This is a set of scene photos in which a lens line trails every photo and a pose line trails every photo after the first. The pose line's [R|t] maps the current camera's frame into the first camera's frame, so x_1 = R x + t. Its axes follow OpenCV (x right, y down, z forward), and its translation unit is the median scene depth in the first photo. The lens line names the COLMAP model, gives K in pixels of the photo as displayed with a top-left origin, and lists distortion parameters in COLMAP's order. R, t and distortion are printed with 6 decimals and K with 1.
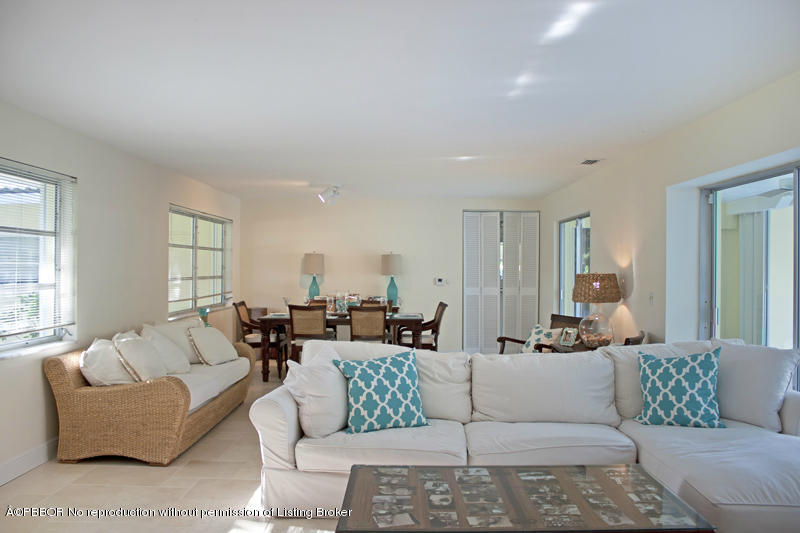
lens RADIAL K [[665.6, 0, 400.2], [0, 665.6, 267.5], [0, 0, 1]] dist [-0.167918, 0.152577]
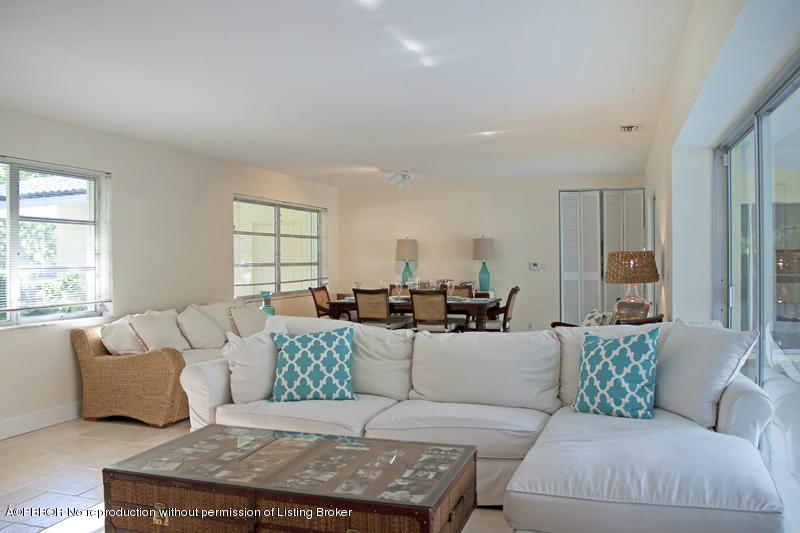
lens RADIAL K [[684.4, 0, 397.4], [0, 684.4, 263.1], [0, 0, 1]] dist [-0.175086, 0.161895]
pose [[0.953846, -0.011593, -0.300073, 0.401049], [0.013145, 0.999909, 0.003153, 0.027119], [0.300009, -0.006951, 0.953911, 0.031063]]
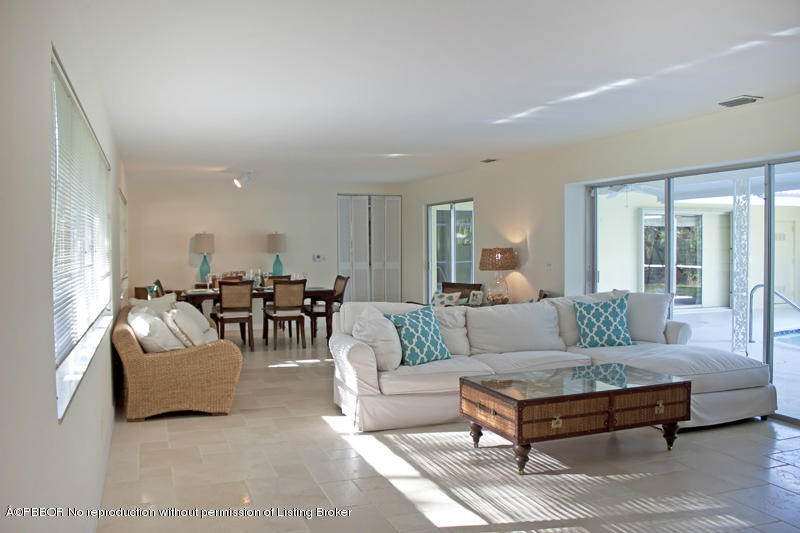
lens RADIAL K [[684.4, 0, 397.4], [0, 684.4, 263.1], [0, 0, 1]] dist [-0.175086, 0.161895]
pose [[0.935196, -0.021813, 0.353458, -0.539982], [0.012708, 0.999525, 0.028061, -0.001856], [-0.353902, -0.021750, 0.935029, -0.280519]]
